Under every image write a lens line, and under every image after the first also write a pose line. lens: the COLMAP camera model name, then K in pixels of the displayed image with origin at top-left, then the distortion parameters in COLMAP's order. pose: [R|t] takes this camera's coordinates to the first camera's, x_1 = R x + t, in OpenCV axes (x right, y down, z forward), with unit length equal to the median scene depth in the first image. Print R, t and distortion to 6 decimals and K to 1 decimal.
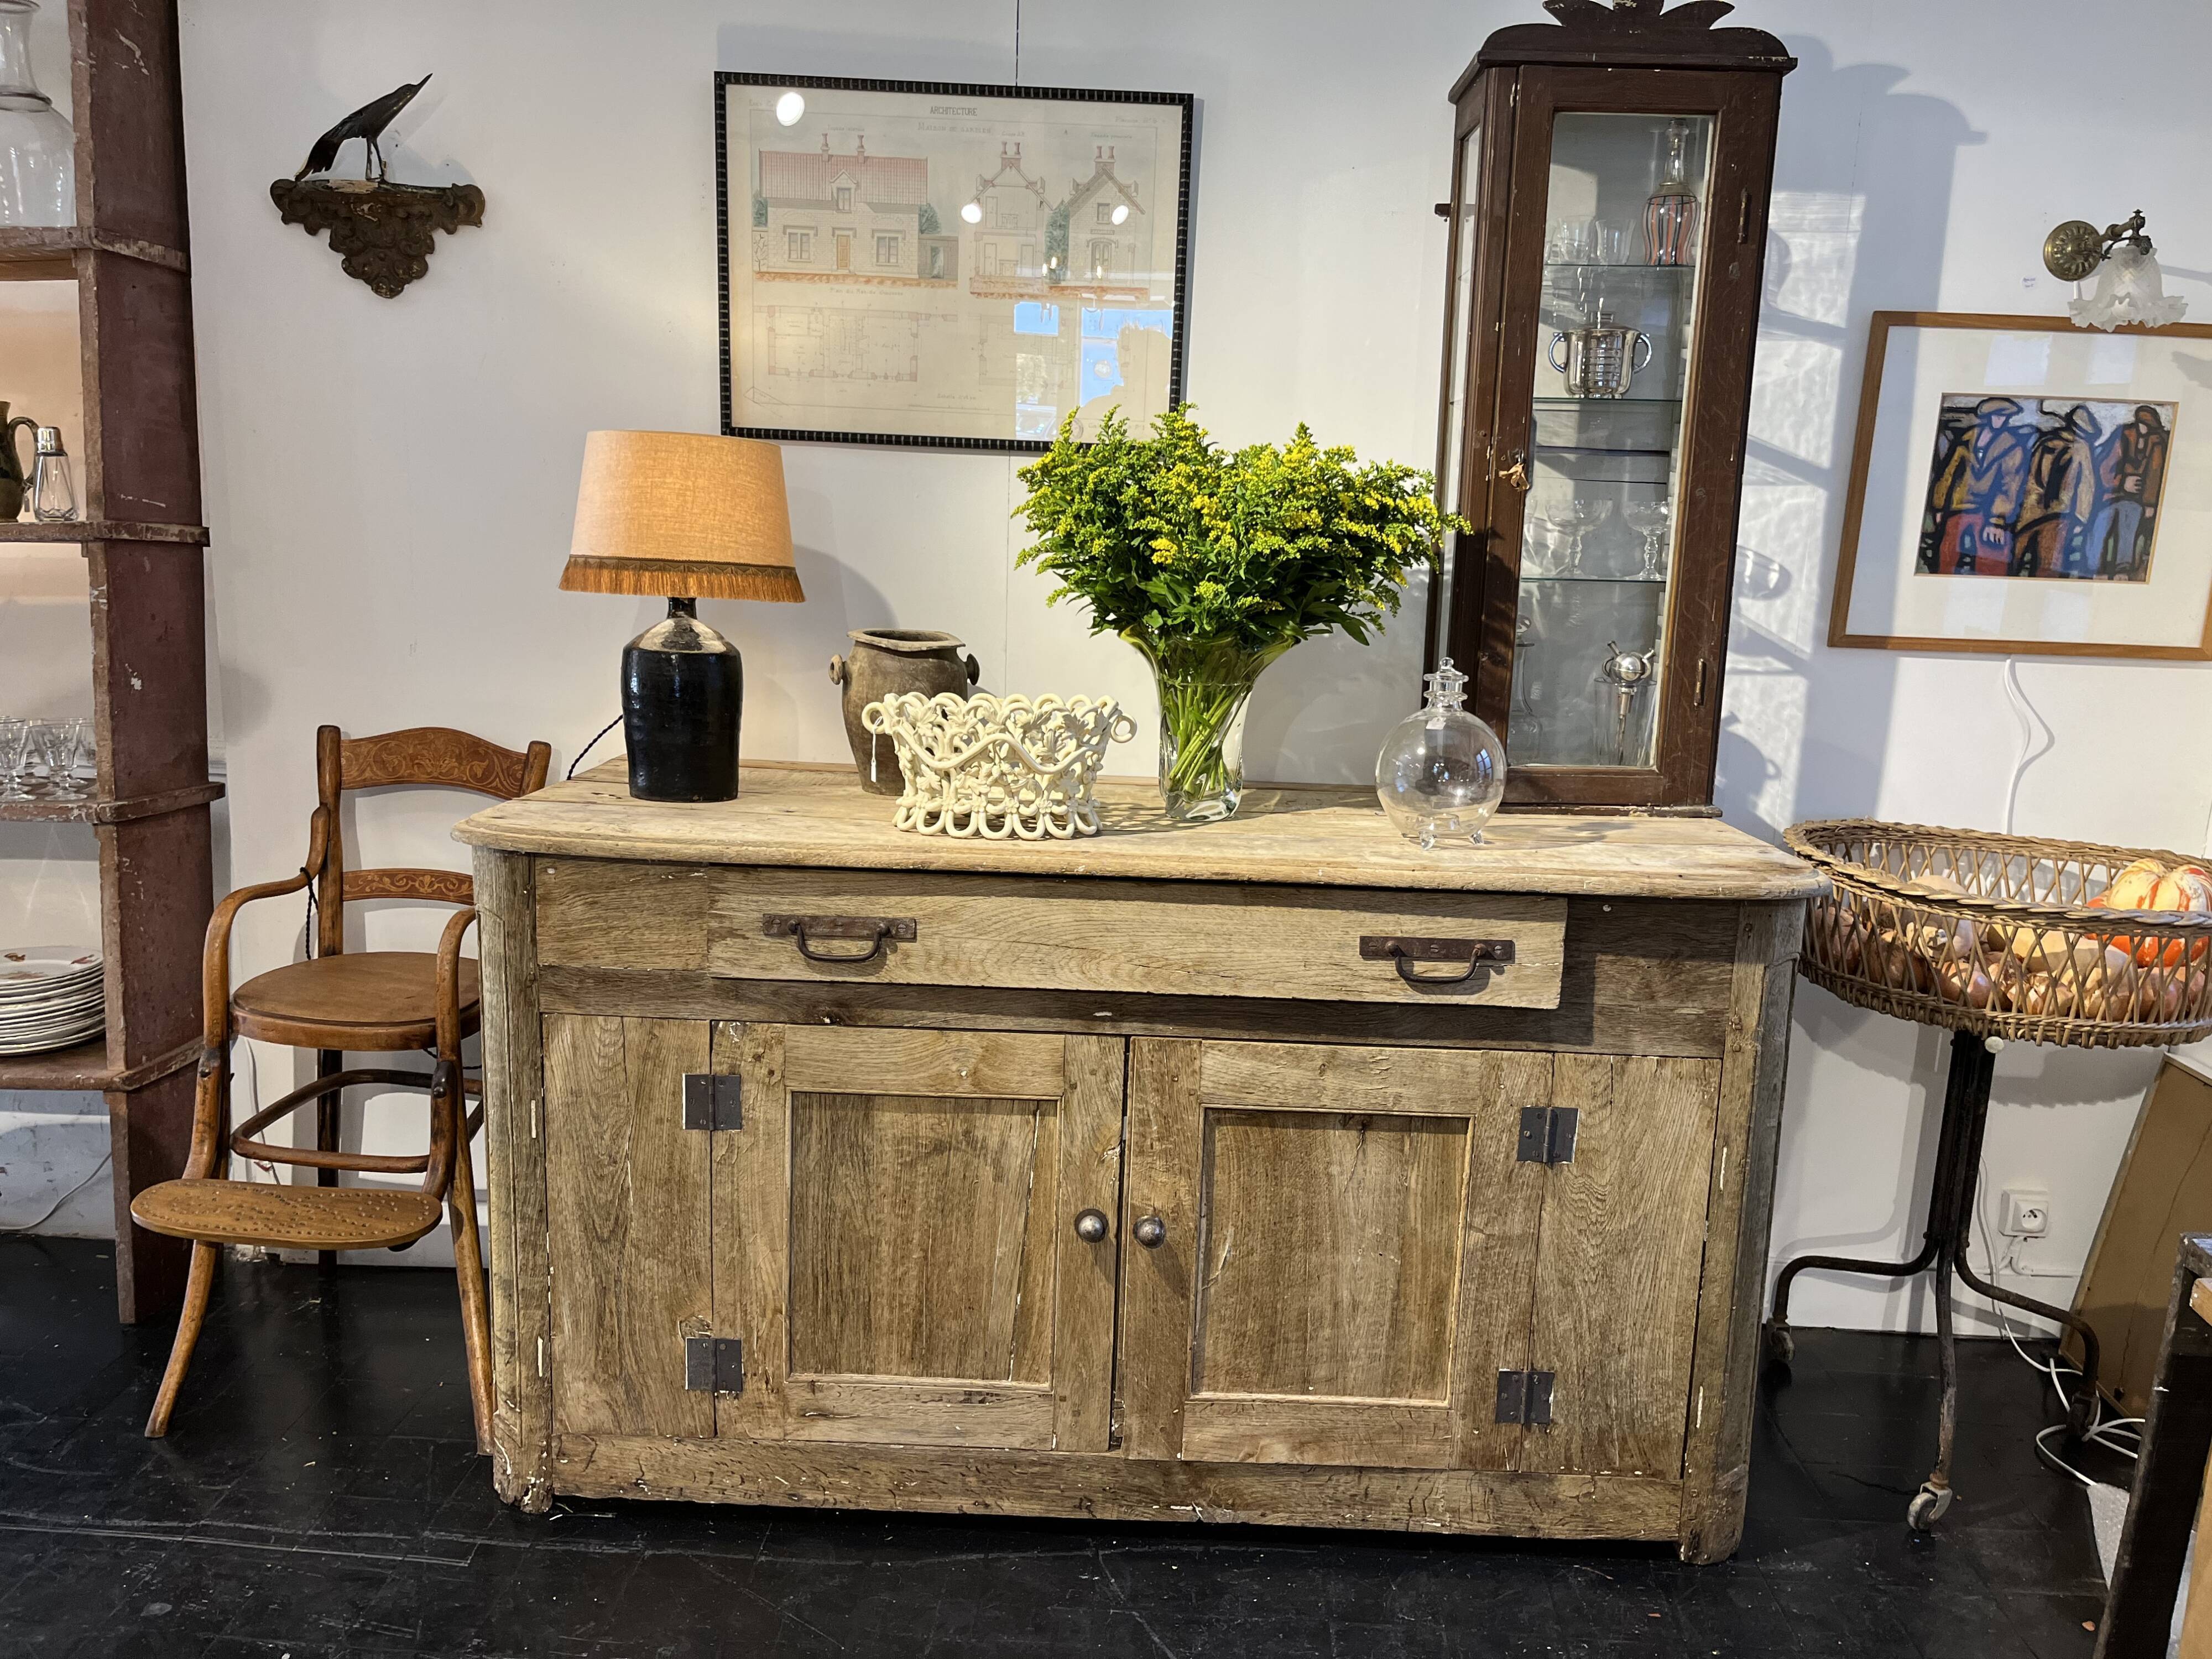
lens RADIAL K [[1669.3, 0, 1132.1], [0, 1669.3, 846.1], [0, 0, 1]] dist [0.057938, -0.067956]
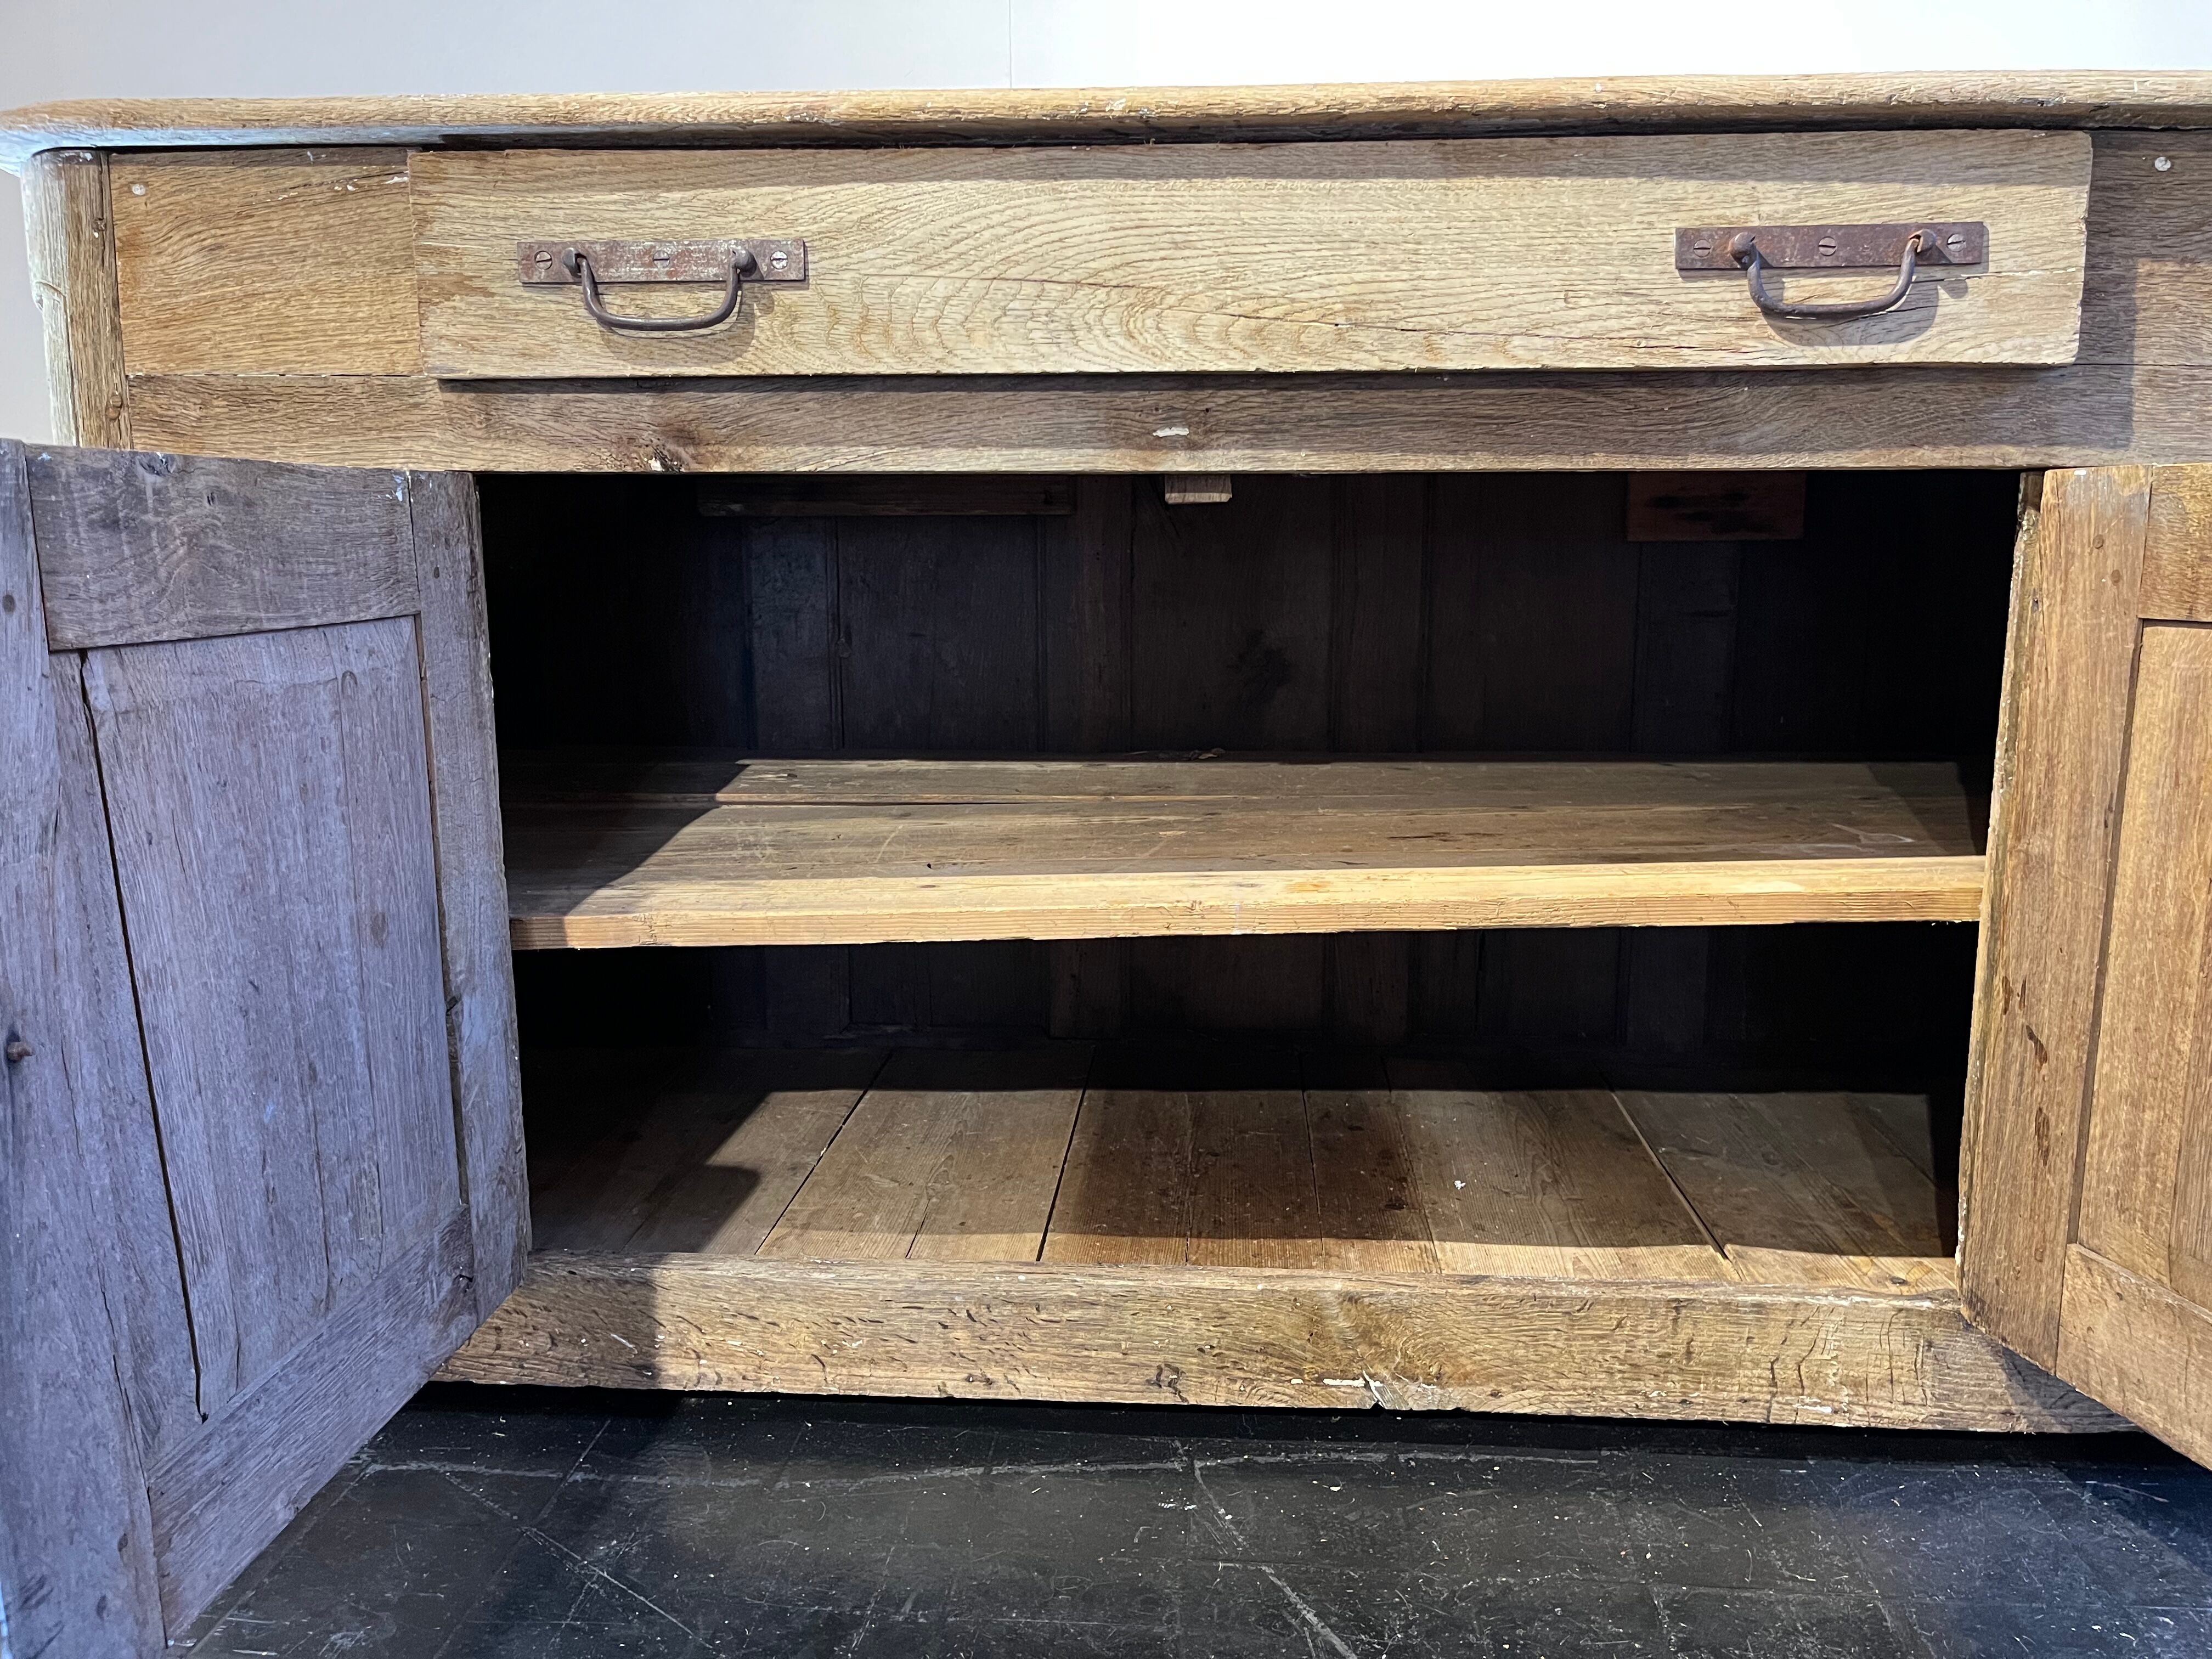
lens RADIAL K [[1669.3, 0, 1133.2], [0, 1669.3, 838.1], [0, 0, 1]] dist [0.057938, -0.067956]
pose [[0.998288, -0.028261, -0.051207, -0.006052], [0.027561, 0.999517, -0.014341, 0.228951], [0.051588, 0.012905, 0.998585, 0.461631]]
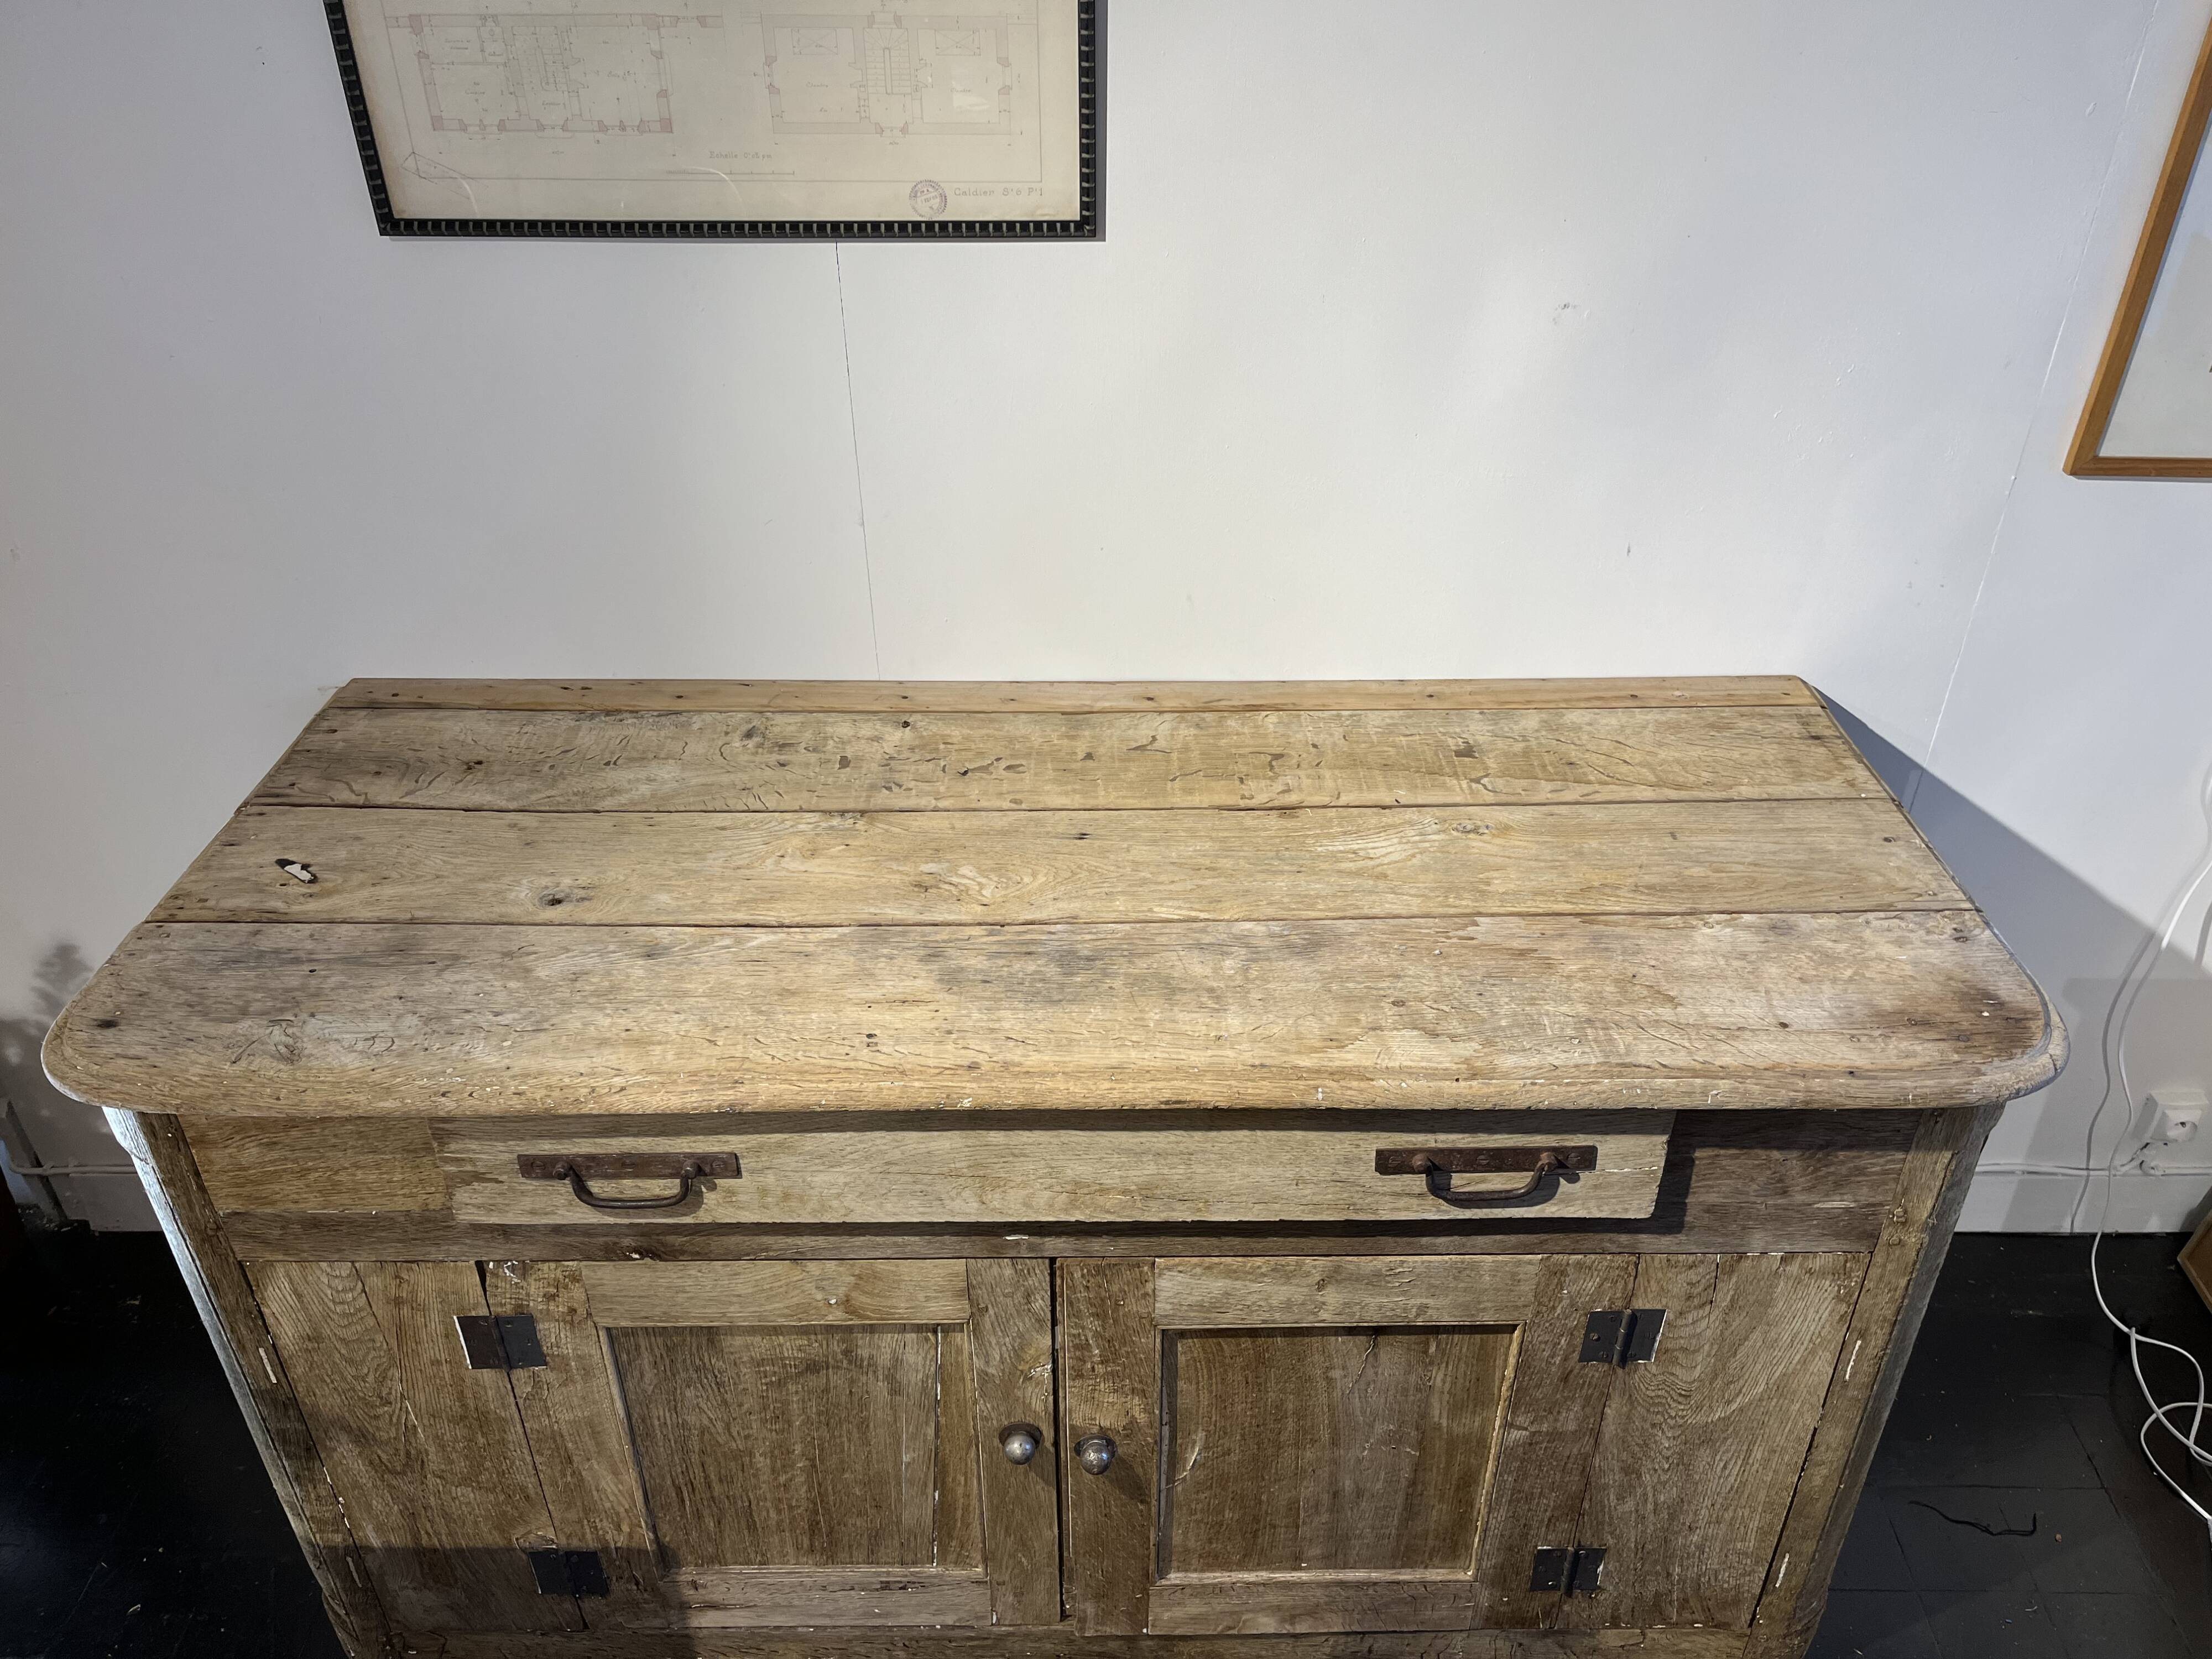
lens RADIAL K [[1669.3, 0, 1113.8], [0, 1669.3, 844.5], [0, 0, 1]] dist [0.057938, -0.067956]
pose [[0.999107, -0.040212, -0.013008, 0.039631], [0.042131, 0.923277, 0.381817, -0.319933], [-0.003344, -0.382024, 0.924147, 0.385775]]
